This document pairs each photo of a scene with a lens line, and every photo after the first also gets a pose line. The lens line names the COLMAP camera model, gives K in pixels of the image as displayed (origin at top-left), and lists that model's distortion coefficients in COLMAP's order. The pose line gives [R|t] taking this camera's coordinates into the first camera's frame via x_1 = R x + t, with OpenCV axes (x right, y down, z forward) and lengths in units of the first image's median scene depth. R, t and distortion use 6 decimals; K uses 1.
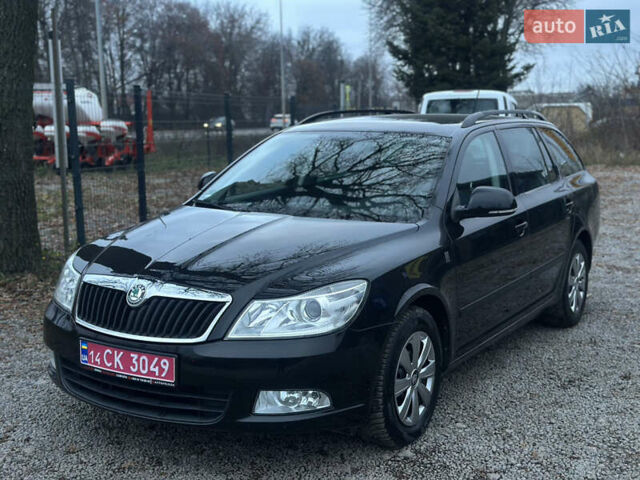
lens RADIAL K [[886.5, 0, 317.1], [0, 886.5, 241.3], [0, 0, 1]] dist [0.217611, -0.475307]
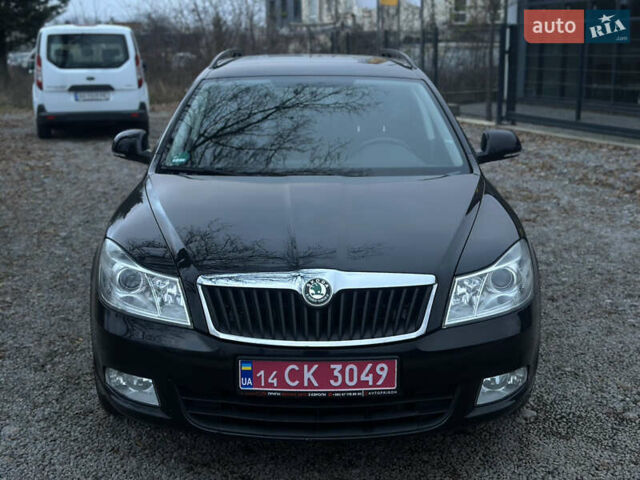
lens RADIAL K [[886.5, 0, 317.1], [0, 886.5, 241.3], [0, 0, 1]] dist [0.217611, -0.475307]
pose [[0.847100, -0.122153, 0.517204, -0.593593], [0.085892, 0.991899, 0.093589, -0.057613], [-0.524447, -0.034855, 0.850730, 0.319777]]
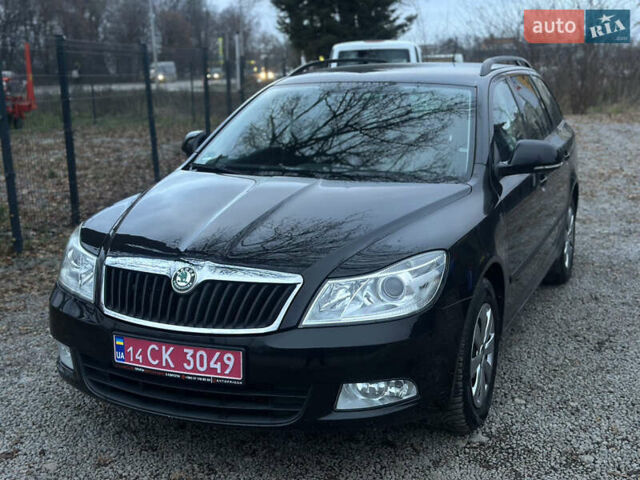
lens RADIAL K [[886.5, 0, 317.1], [0, 886.5, 241.3], [0, 0, 1]] dist [0.217611, -0.475307]
pose [[0.988921, -0.041775, 0.142442, -0.191934], [0.034569, 0.998012, 0.052697, -0.016386], [-0.144360, -0.047189, 0.988399, 0.141244]]
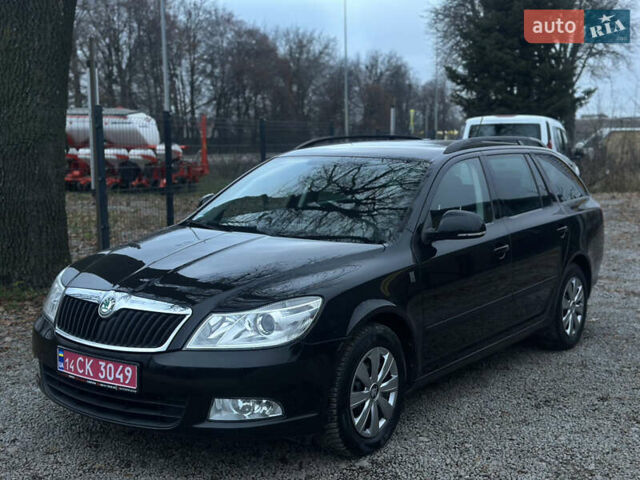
lens RADIAL K [[886.5, 0, 317.1], [0, 886.5, 241.3], [0, 0, 1]] dist [0.217611, -0.475307]
pose [[0.997018, 0.012649, -0.076122, 0.127950], [-0.014608, 0.999575, -0.025237, 0.004501], [0.075771, 0.026273, 0.996779, -0.056995]]
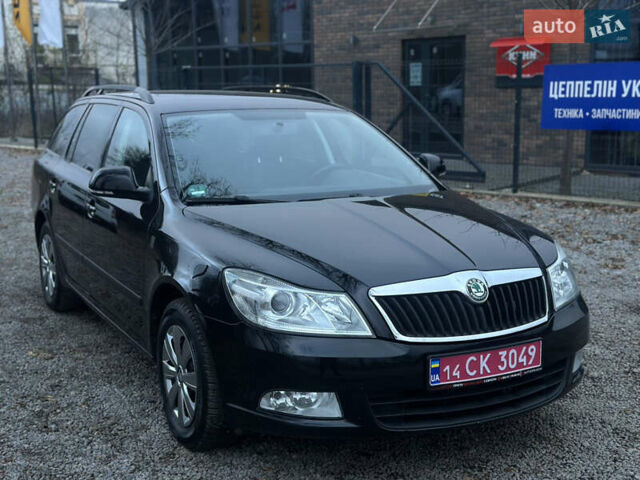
lens RADIAL K [[886.5, 0, 317.1], [0, 886.5, 241.3], [0, 0, 1]] dist [0.217611, -0.475307]
pose [[0.503498, -0.154825, 0.850011, -1.021092], [0.134908, 0.985834, 0.099652, -0.098319], [-0.853399, 0.064499, 0.517253, 0.652619]]
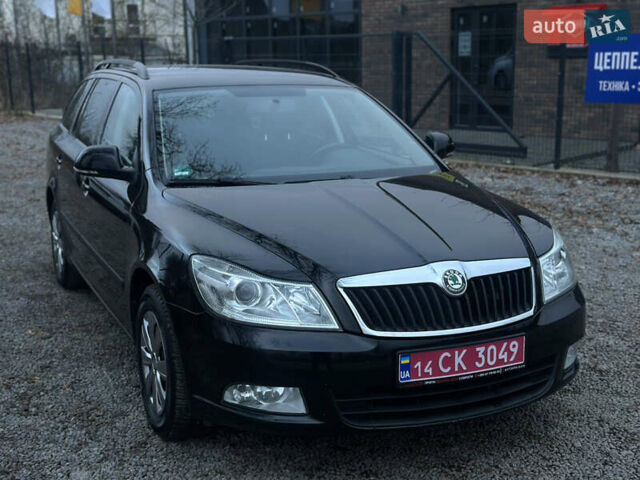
lens RADIAL K [[886.5, 0, 317.1], [0, 886.5, 241.3], [0, 0, 1]] dist [0.217611, -0.475307]
pose [[0.562703, -0.175723, 0.807767, -0.935351], [0.130843, 0.983761, 0.122862, -0.097757], [-0.816239, 0.036556, 0.576557, 0.601096]]
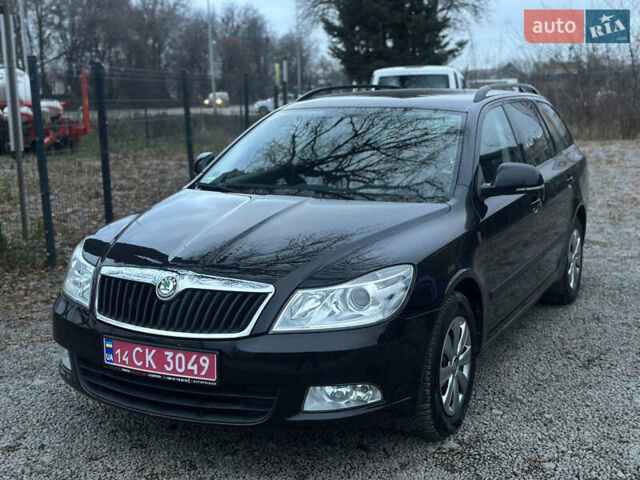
lens RADIAL K [[886.5, 0, 317.1], [0, 886.5, 241.3], [0, 0, 1]] dist [0.217611, -0.475307]
pose [[0.996442, -0.025713, 0.080259, -0.117794], [0.023808, 0.999414, 0.024600, -0.006862], [-0.080845, -0.022601, 0.996470, 0.067717]]
